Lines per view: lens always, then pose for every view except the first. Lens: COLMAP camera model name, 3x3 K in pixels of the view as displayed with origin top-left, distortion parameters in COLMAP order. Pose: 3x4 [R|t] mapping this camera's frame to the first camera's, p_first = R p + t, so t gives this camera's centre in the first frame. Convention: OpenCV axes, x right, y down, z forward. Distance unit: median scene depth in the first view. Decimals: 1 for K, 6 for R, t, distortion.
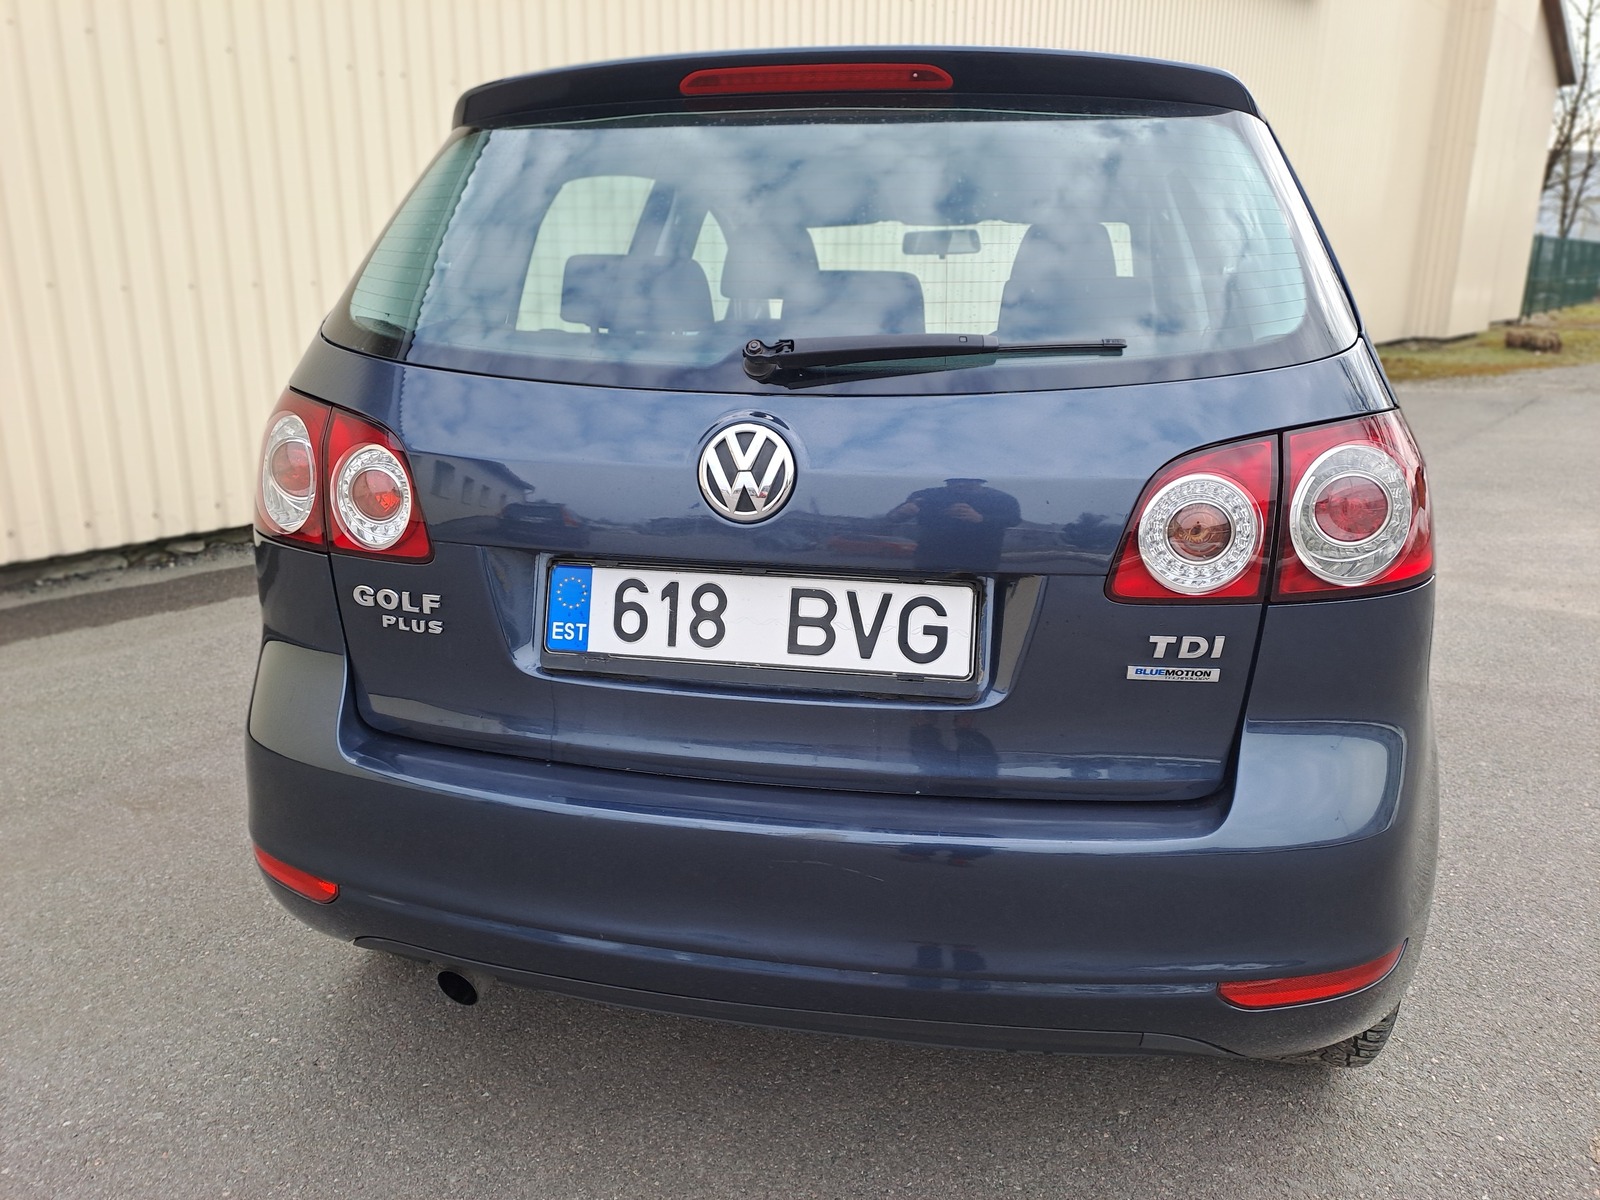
lens RADIAL K [[1260.2, 0, 800.0], [0, 1260.2, 600.0], [0, 0, 1]] dist [0.082119, -0.005337]
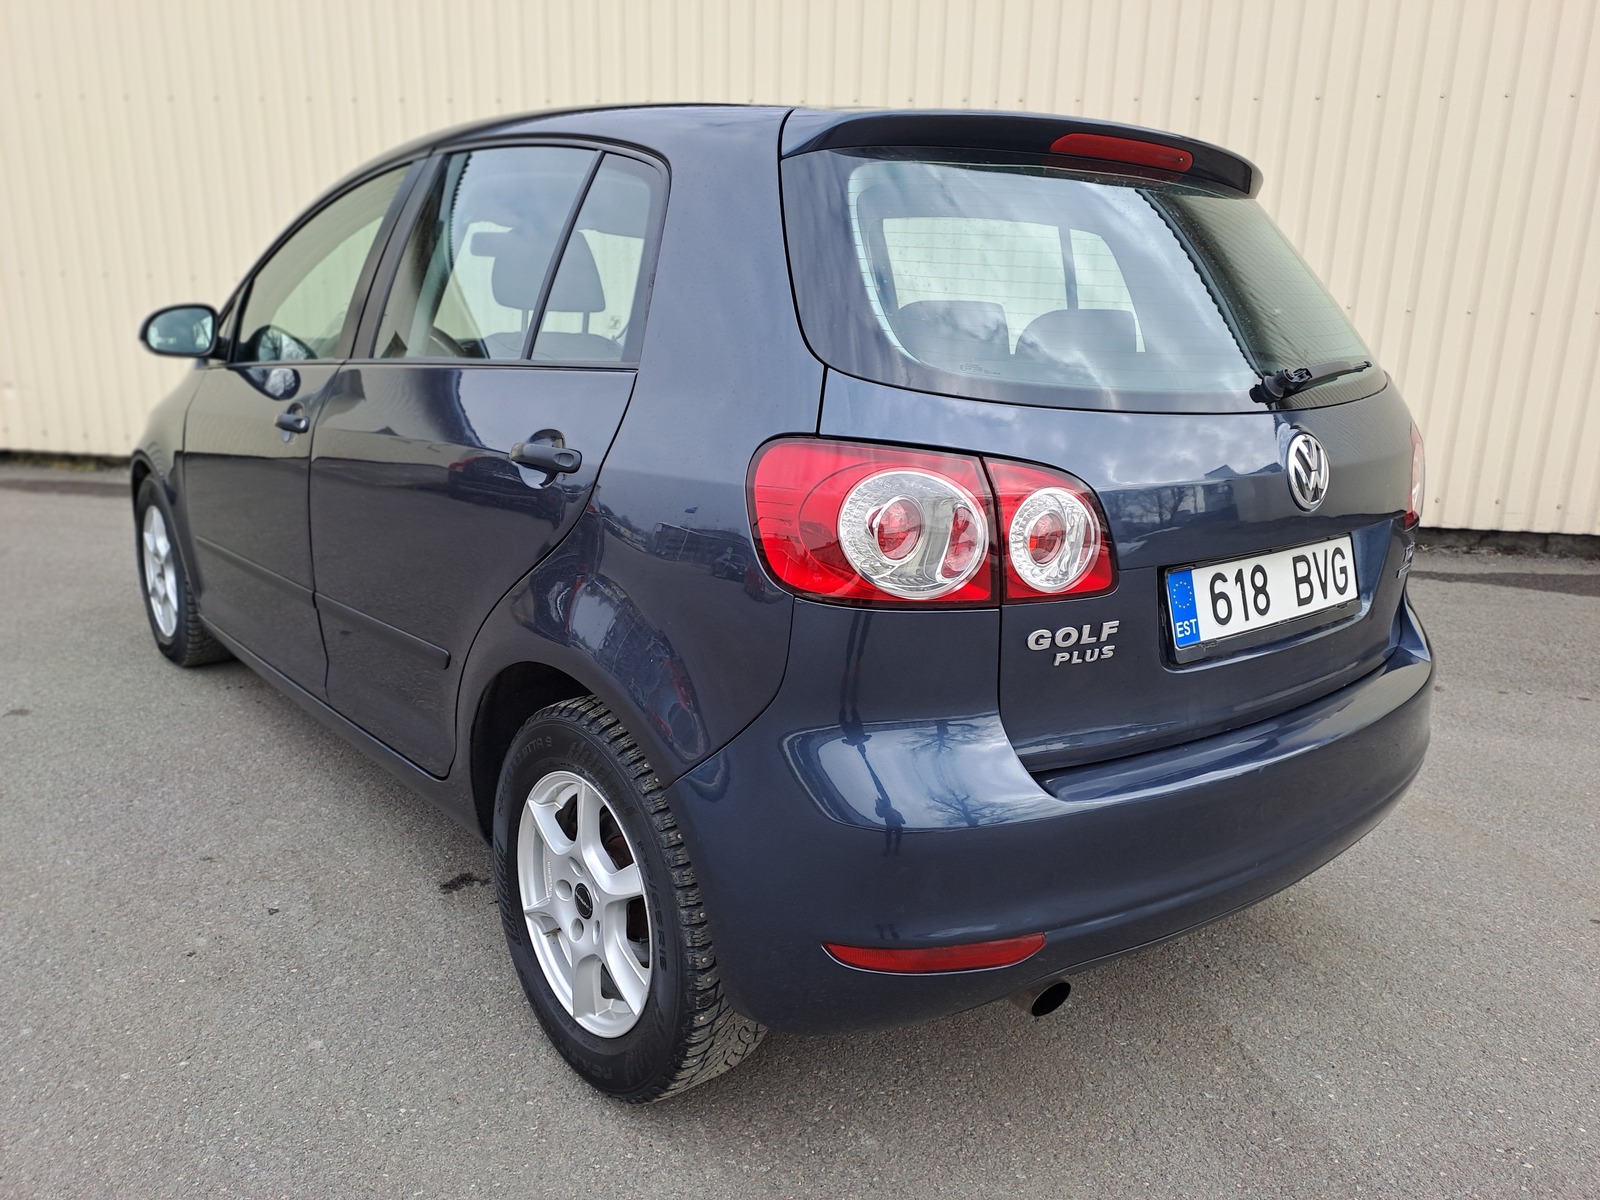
lens RADIAL K [[1260.2, 0, 800.0], [0, 1260.2, 600.0], [0, 0, 1]] dist [0.082119, -0.005337]
pose [[0.618329, -0.182169, 0.764515, -1.316067], [0.165183, 0.981160, 0.100194, -0.179324], [-0.768364, 0.064332, 0.636771, 0.542889]]
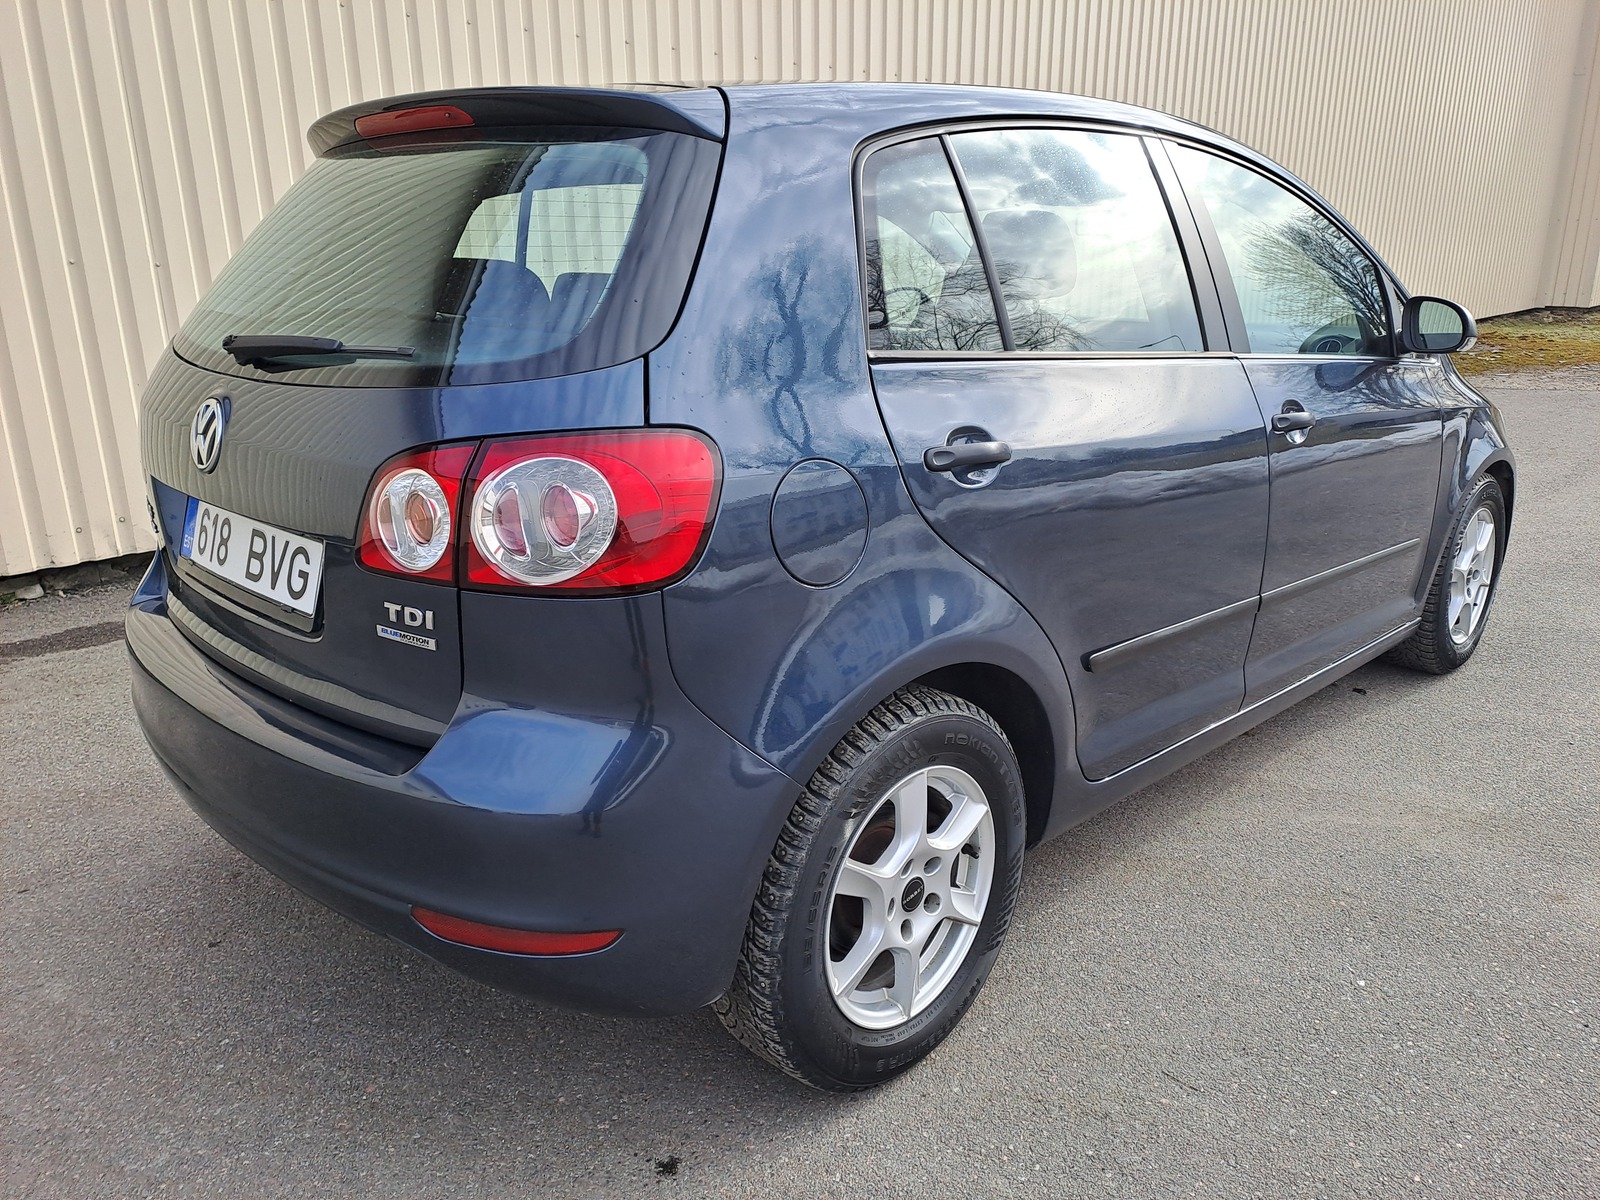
lens RADIAL K [[1260.2, 0, 800.0], [0, 1260.2, 600.0], [0, 0, 1]] dist [0.082119, -0.005337]
pose [[0.812677, 0.142566, -0.565005, 1.182125], [-0.108094, 0.989664, 0.094242, -0.118747], [0.572601, -0.015514, 0.819688, 0.239545]]
